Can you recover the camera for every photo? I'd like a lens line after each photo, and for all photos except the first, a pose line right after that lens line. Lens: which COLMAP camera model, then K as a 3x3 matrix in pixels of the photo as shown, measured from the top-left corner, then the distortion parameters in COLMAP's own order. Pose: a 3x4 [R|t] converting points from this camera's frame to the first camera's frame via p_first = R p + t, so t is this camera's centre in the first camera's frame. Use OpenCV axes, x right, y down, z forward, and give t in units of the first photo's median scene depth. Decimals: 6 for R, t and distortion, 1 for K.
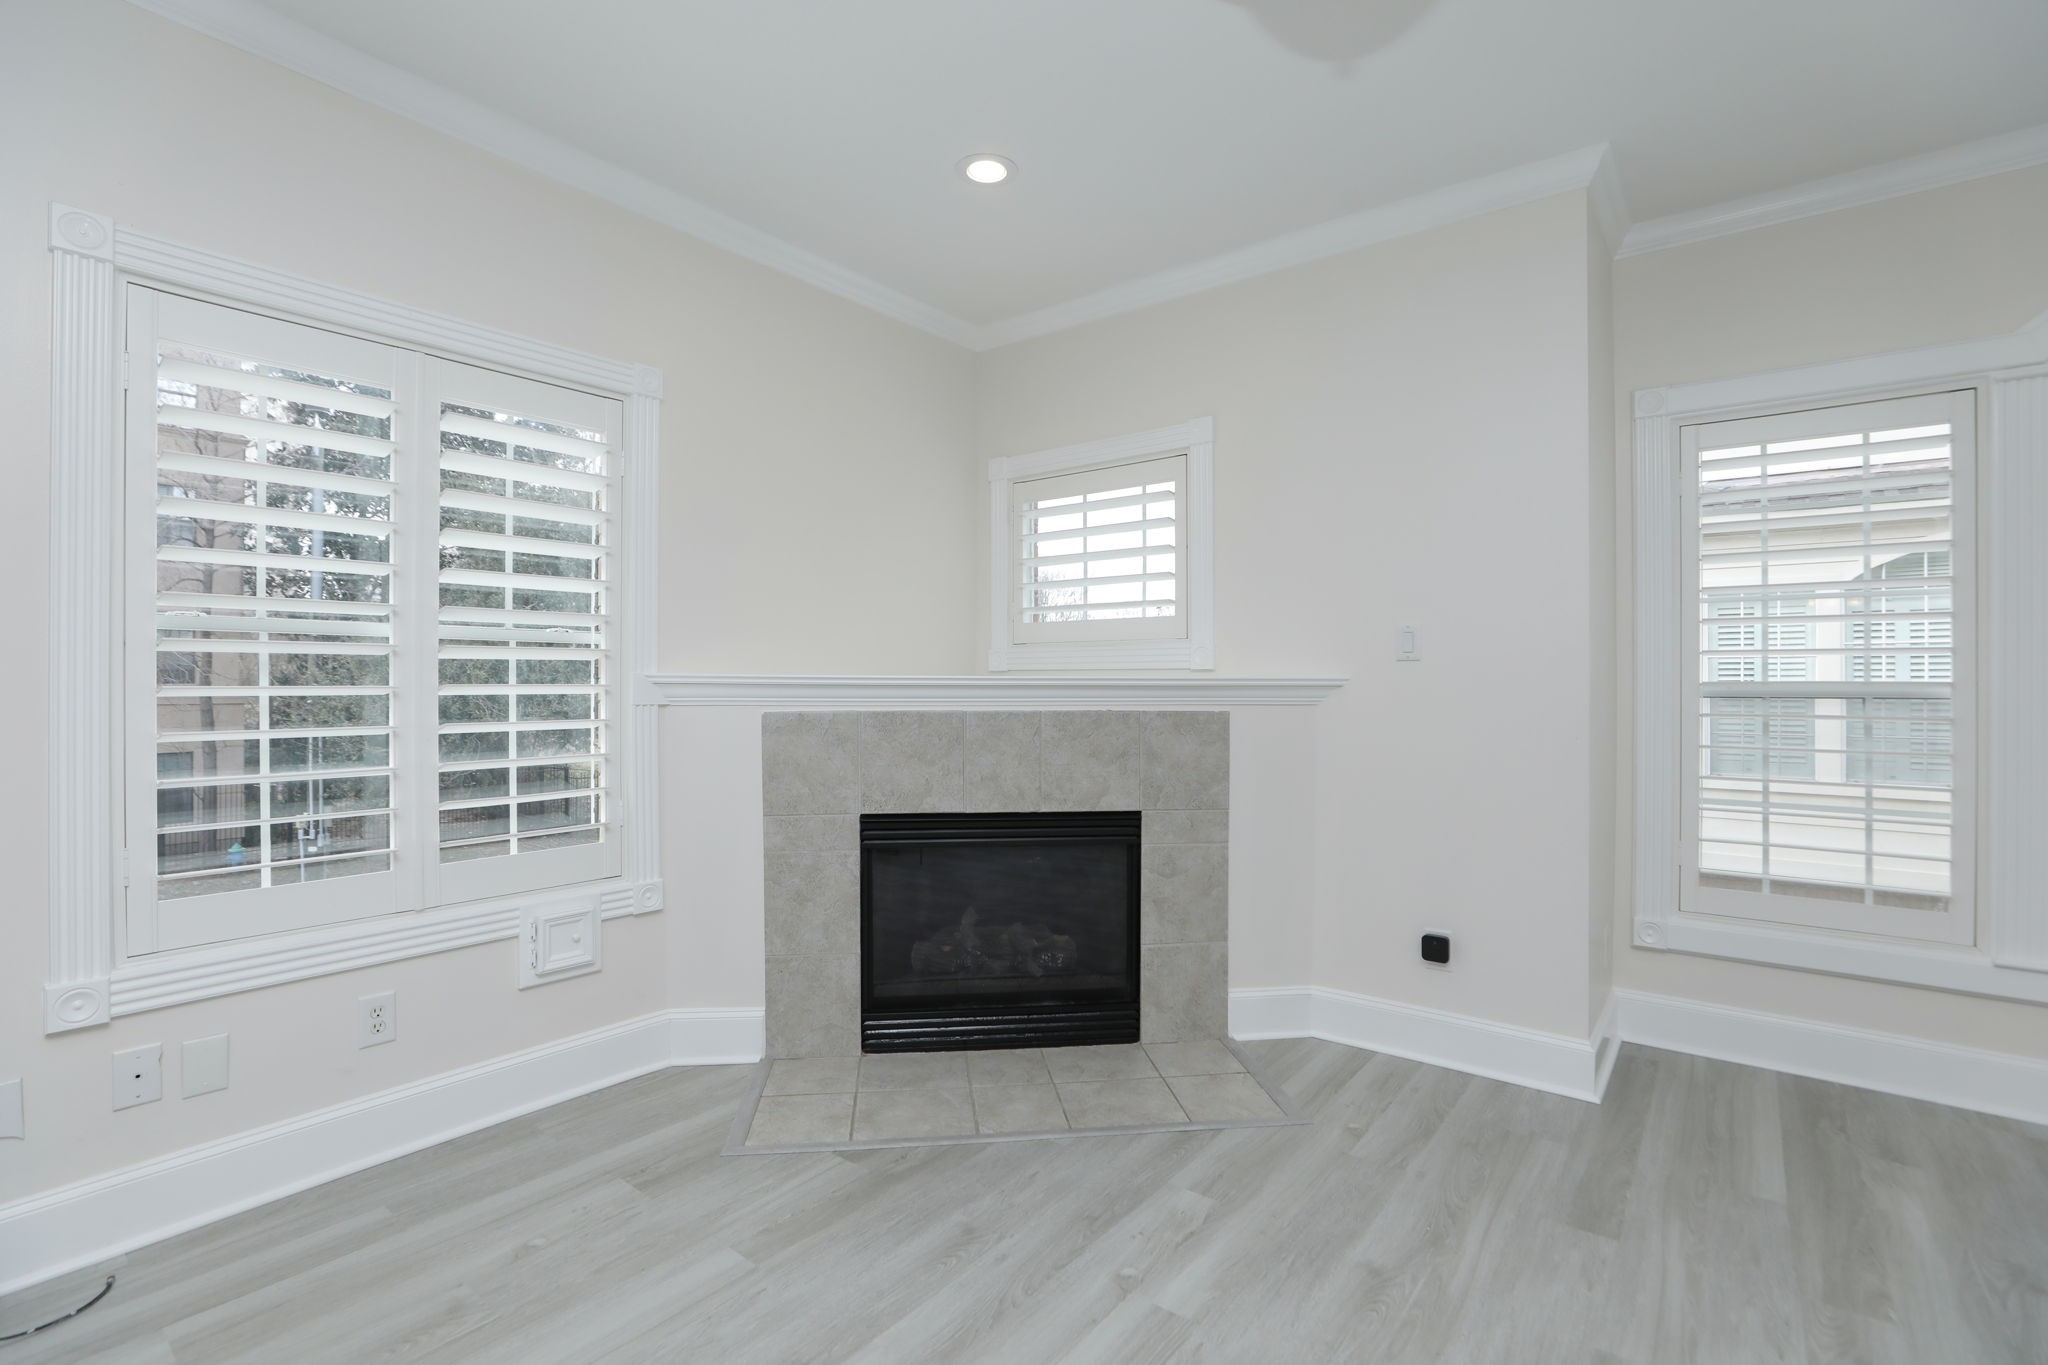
lens RADIAL K [[933.1, 0, 1022.3], [0, 933.1, 686.4], [0, 0, 1]] dist [-0.045916, 0.014327]
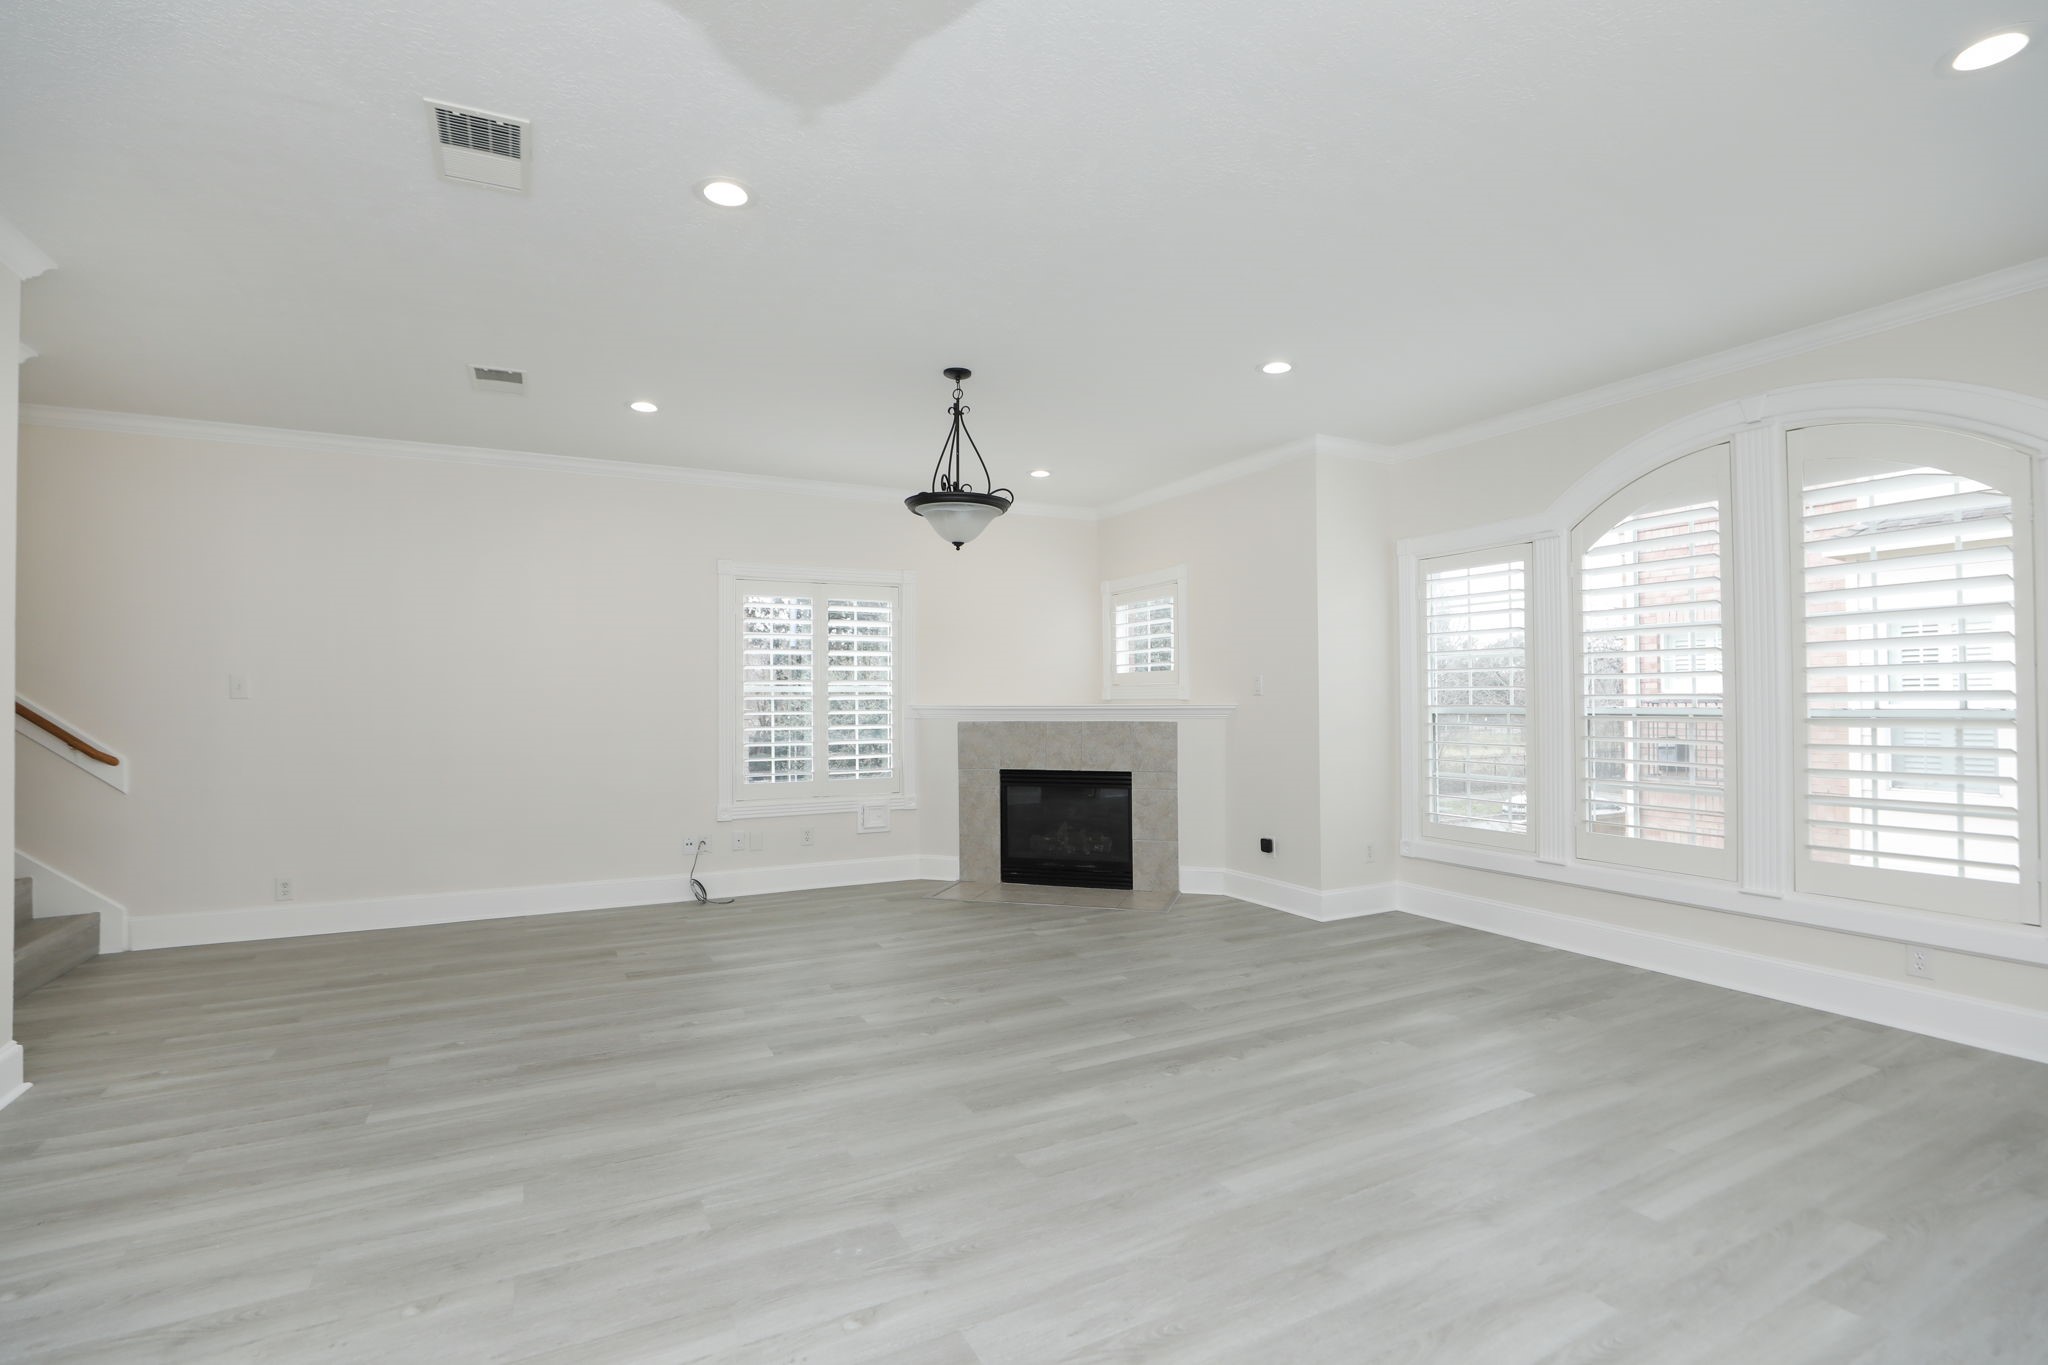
lens RADIAL K [[950.4, 0, 1024.5], [0, 950.4, 687.4], [0, 0, 1]] dist [-0.045503, 0.014497]
pose [[0.912596, -0.013366, -0.408643, 0.780961], [0.006299, 0.999807, -0.018634, -0.010677], [0.408813, 0.014431, 0.912504, -0.985518]]
